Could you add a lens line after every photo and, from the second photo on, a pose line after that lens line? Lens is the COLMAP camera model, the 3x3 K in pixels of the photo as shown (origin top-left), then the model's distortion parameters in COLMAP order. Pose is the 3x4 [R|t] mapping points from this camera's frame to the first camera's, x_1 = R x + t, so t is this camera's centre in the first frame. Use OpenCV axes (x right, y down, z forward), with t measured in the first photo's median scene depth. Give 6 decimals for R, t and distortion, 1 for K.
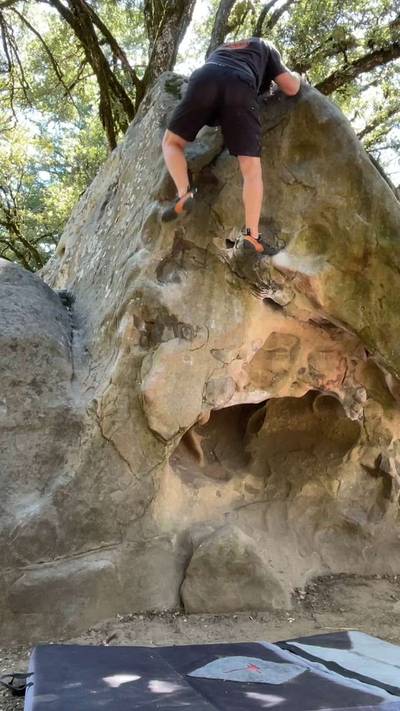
lens RADIAL K [[549.3, 0, 202.7], [0, 549.3, 361.9], [0, 0, 1]] dist [0.000882, -0.008578]
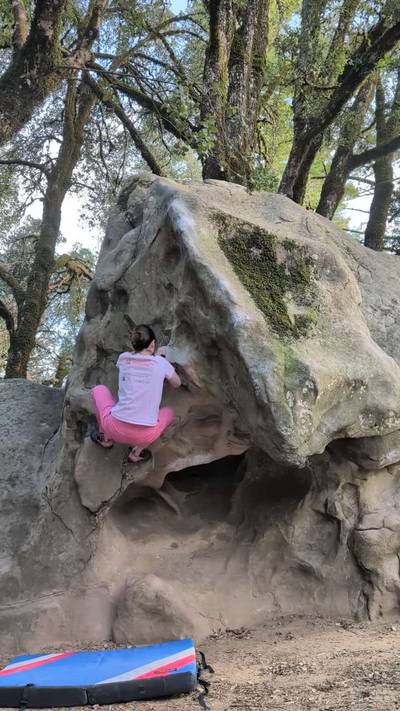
lens RADIAL K [[664.0, 0, 194.2], [0, 664.0, 358.2], [0, 0, 1]] dist [0.023226, 0.000000]
pose [[0.866208, -0.169879, -0.469921, 0.910669], [0.177080, 0.983763, -0.029223, -0.126041], [0.467255, -0.057900, 0.882225, -0.268435]]
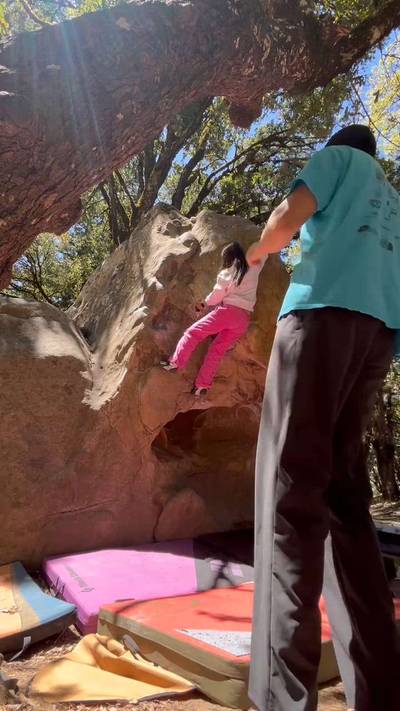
lens RADIAL K [[337.7, 0, 197.5], [0, 337.7, 353.5], [0, 0, 1]] dist [0.000145, 0.000092]
pose [[0.985624, 0.086090, 0.145373, -0.091447], [-0.073533, 0.993255, -0.089652, 0.003815], [-0.152110, 0.077674, 0.985307, 0.034858]]
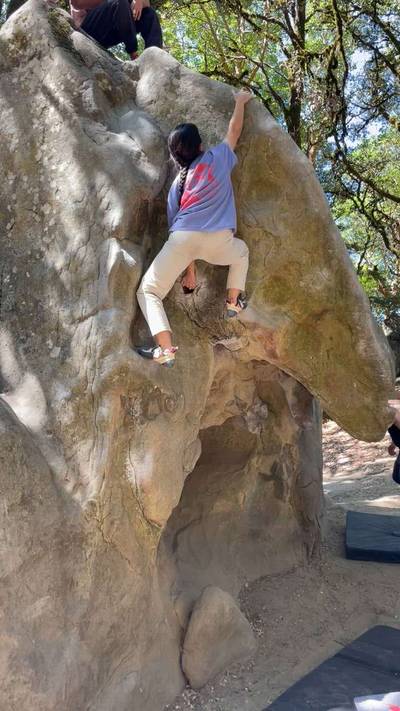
lens RADIAL K [[622.3, 0, 203.6], [0, 622.3, 358.3], [0, 0, 1]] dist [0.037826, -0.025202]
pose [[0.847344, -0.083801, 0.524391, -0.511462], [-0.033987, 0.976888, 0.211030, -0.344902], [-0.529956, -0.196638, 0.824912, 0.131348]]
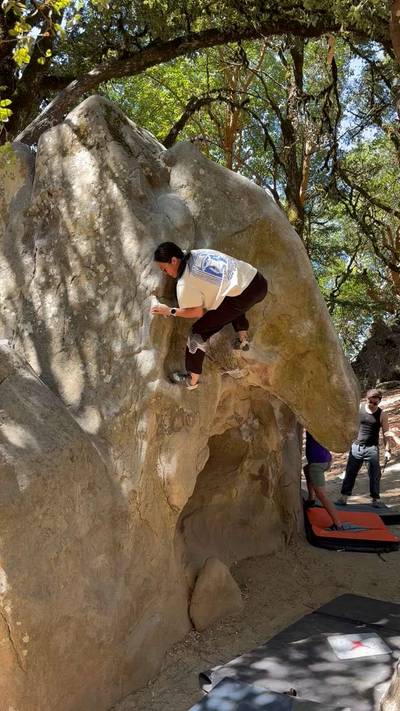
lens RADIAL K [[664.0, 0, 206.0], [0, 664.0, 354.0], [0, 0, 1]] dist [0.023226, 0.000000]
pose [[0.831313, -0.050553, 0.553500, -0.804110], [-0.084169, 0.972919, 0.215275, -0.514998], [-0.549394, -0.225549, 0.804546, -0.178693]]
